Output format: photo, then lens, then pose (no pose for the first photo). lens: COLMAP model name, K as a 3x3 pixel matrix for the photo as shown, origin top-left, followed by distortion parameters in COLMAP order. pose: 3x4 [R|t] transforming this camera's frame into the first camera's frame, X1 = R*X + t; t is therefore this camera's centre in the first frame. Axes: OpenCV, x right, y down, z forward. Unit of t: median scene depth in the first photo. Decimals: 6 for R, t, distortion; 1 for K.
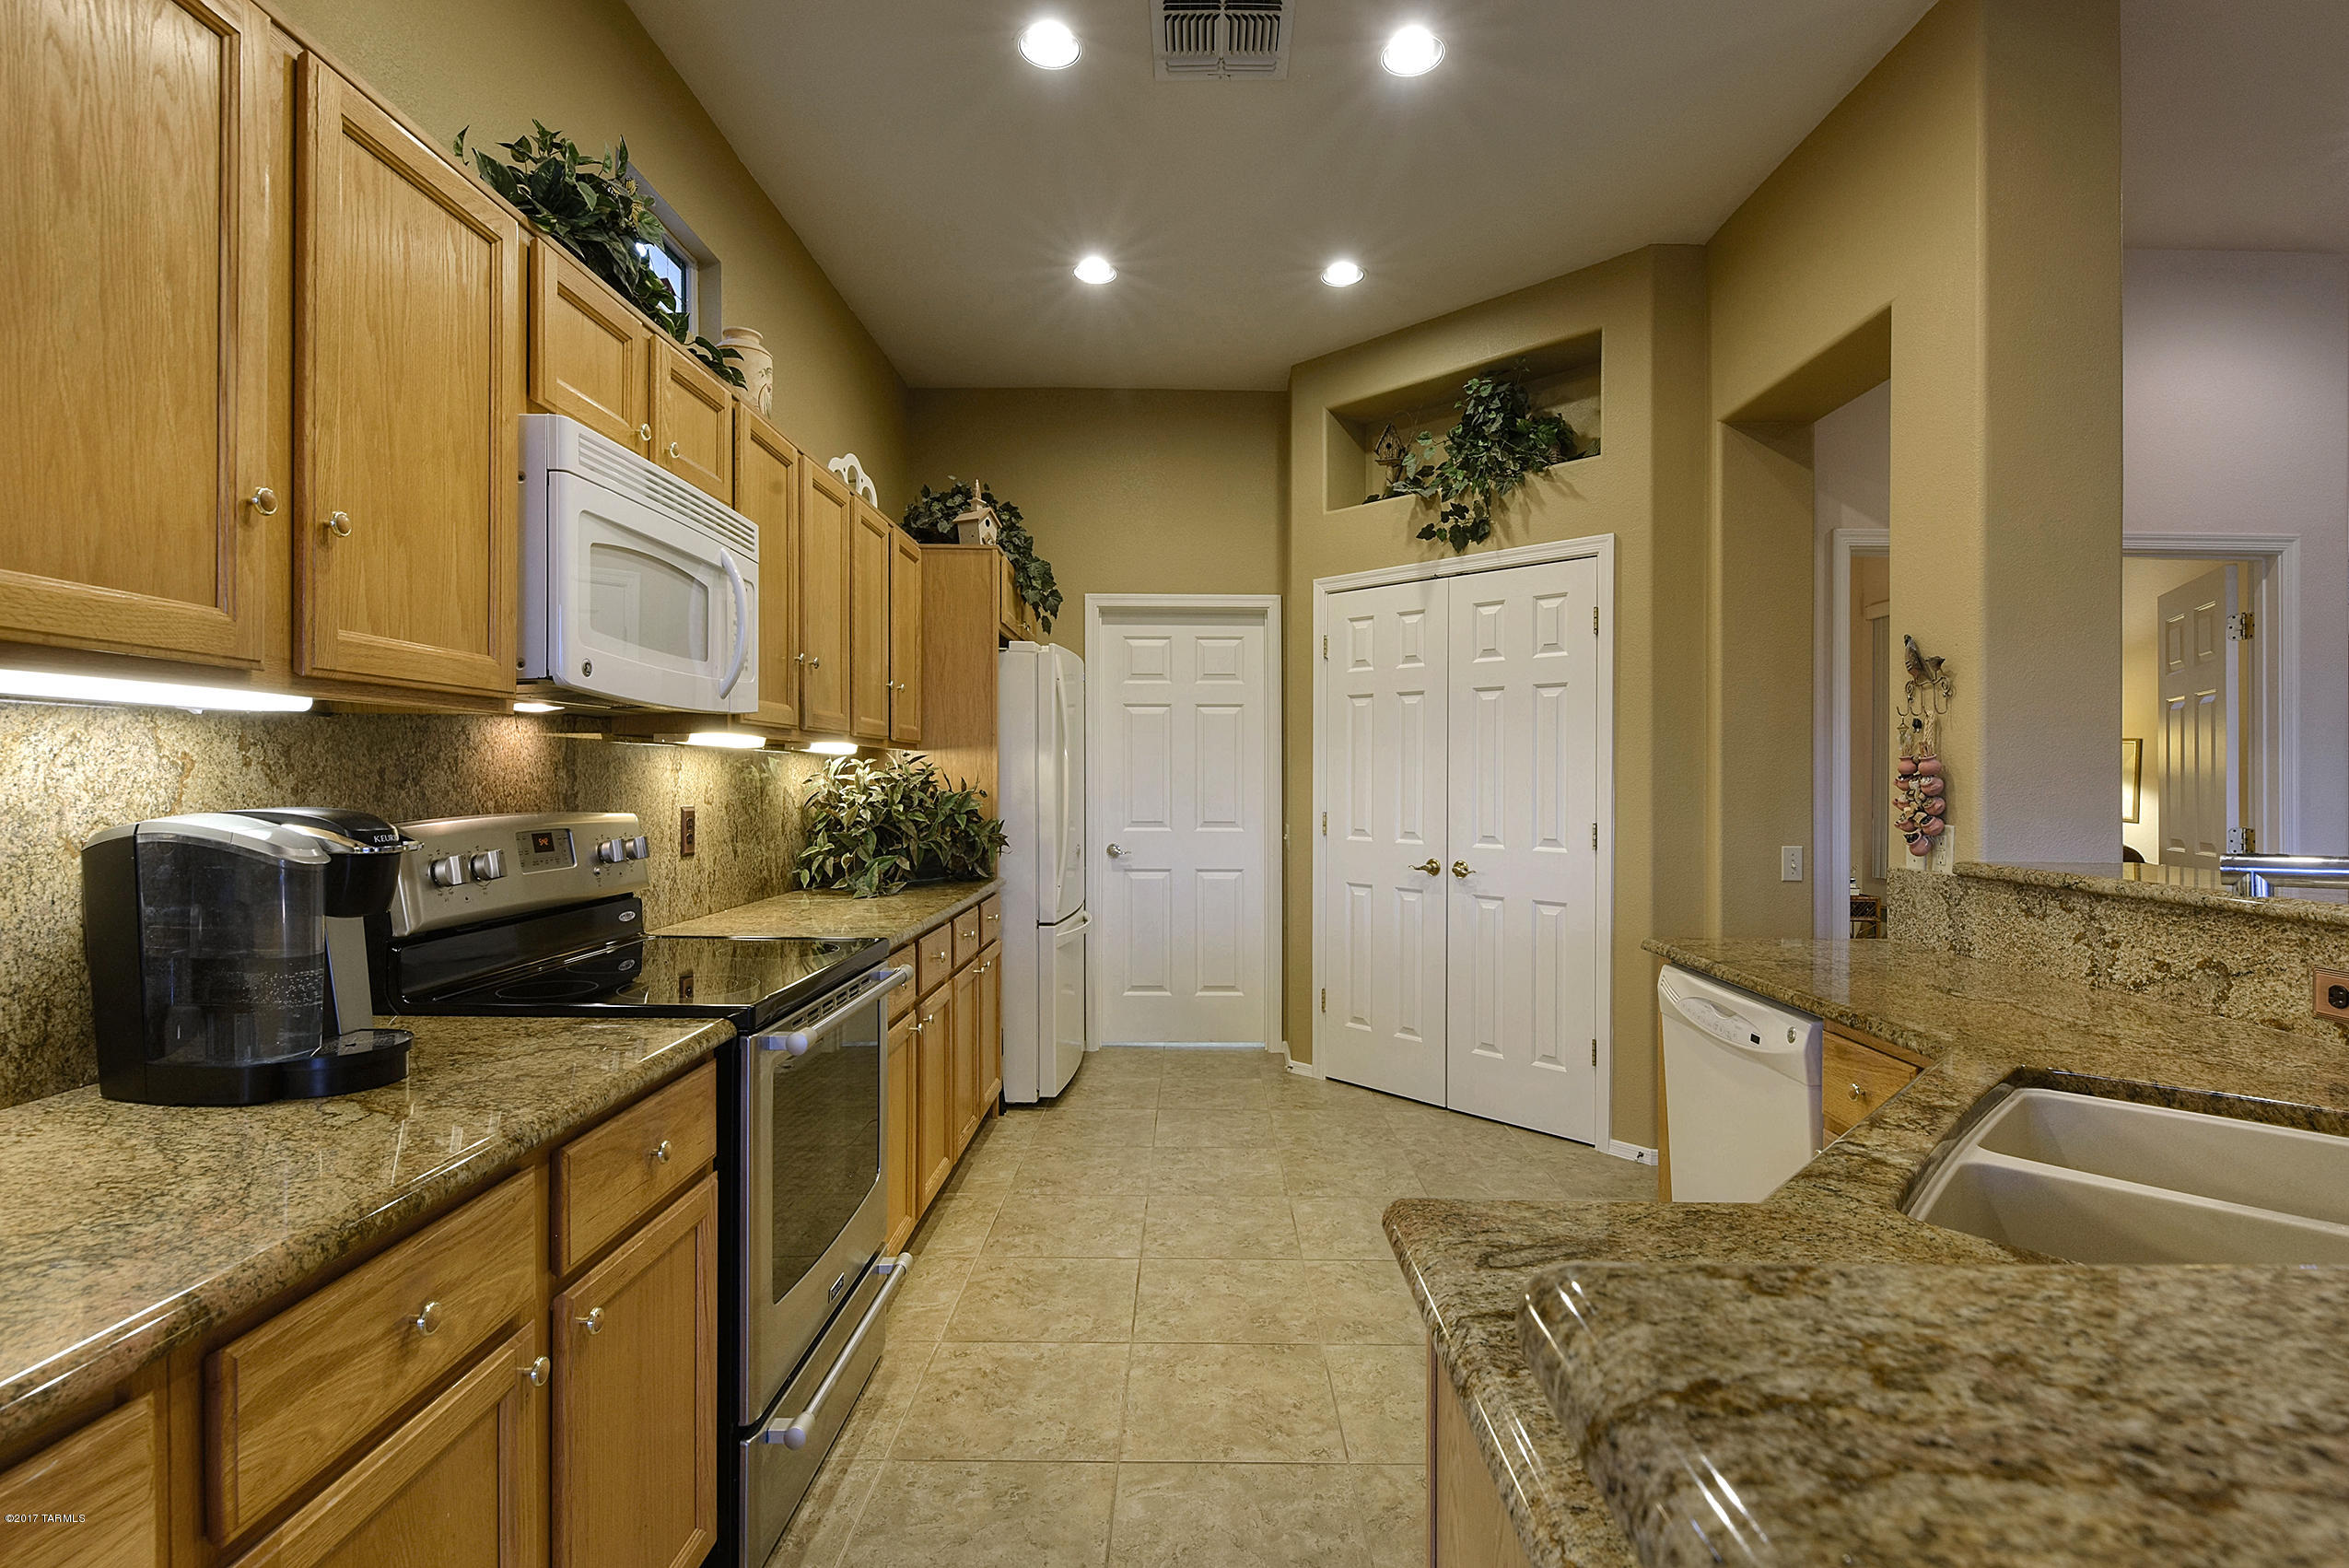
lens RADIAL K [[1064.7, 0, 1174.5], [0, 1064.7, 784.0], [0, 0, 1]] dist [0.019313, -0.019422]
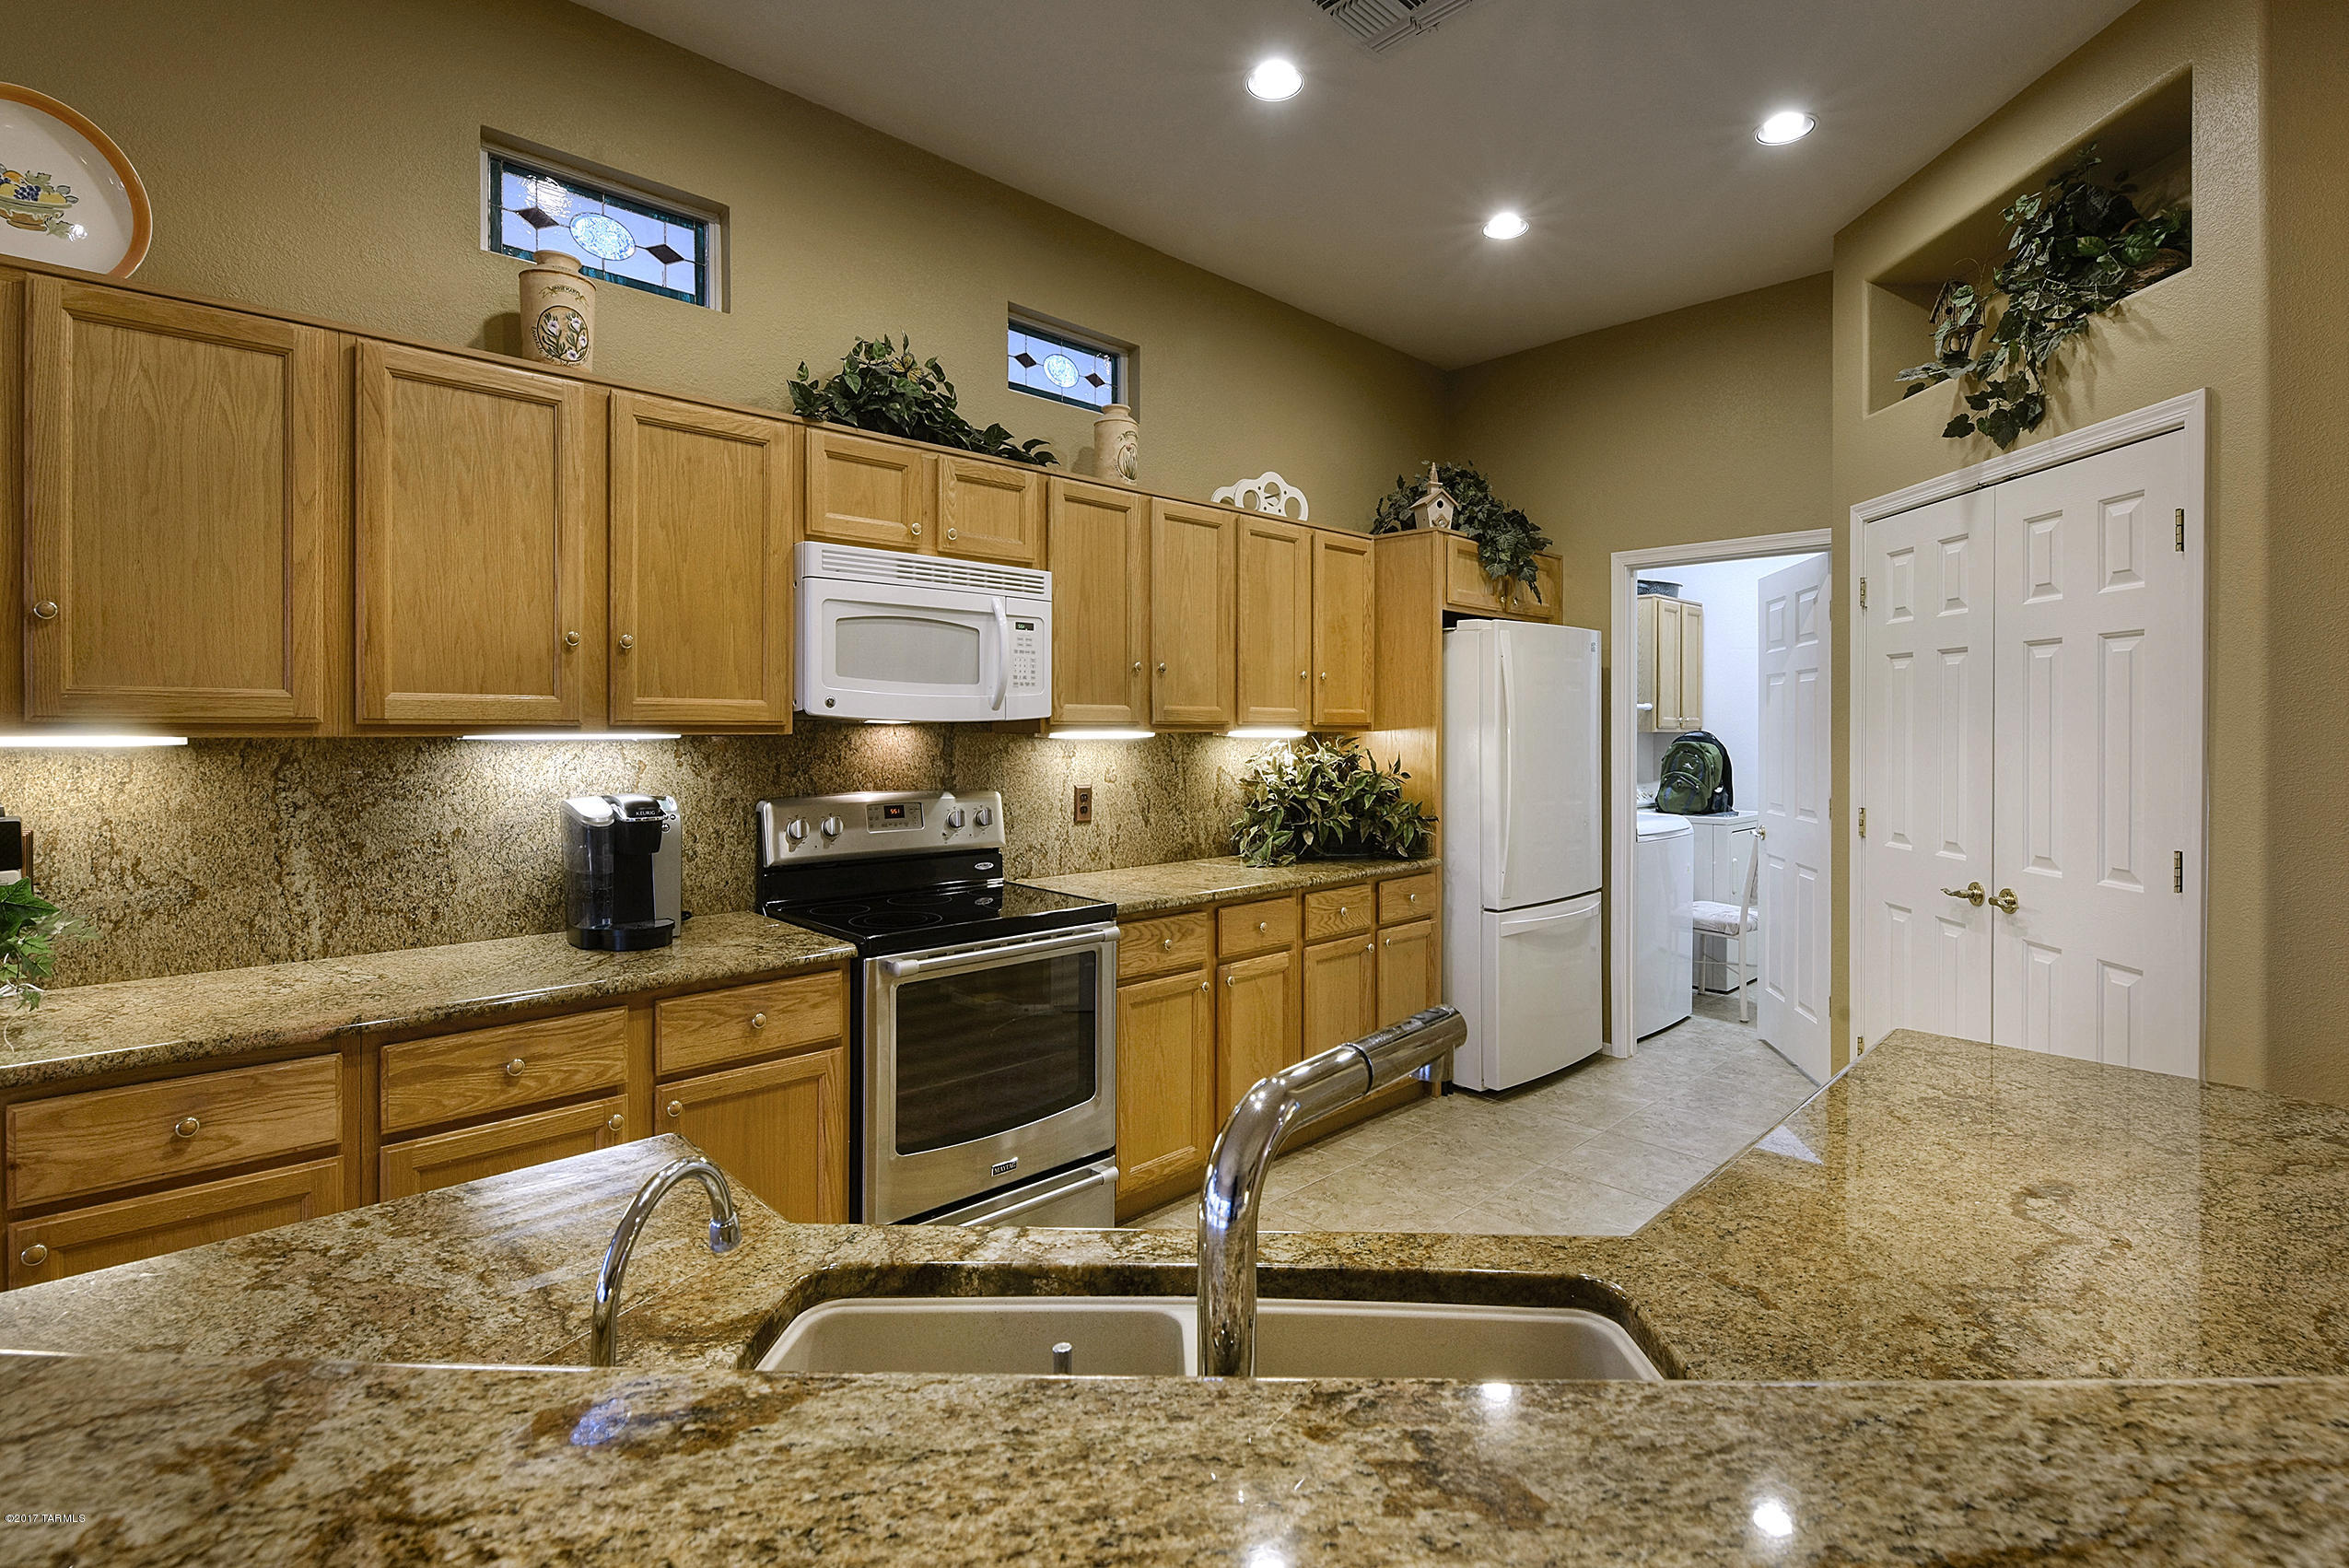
lens RADIAL K [[1069.2, 0, 1175.0], [0, 1069.2, 740.6], [0, 0, 1]] dist [-0.001161, -0.000065]
pose [[0.703233, 0.005378, -0.710939, 0.411104], [-0.003084, 0.999985, 0.004514, -0.028913], [0.710952, -0.000981, 0.703240, 0.129820]]
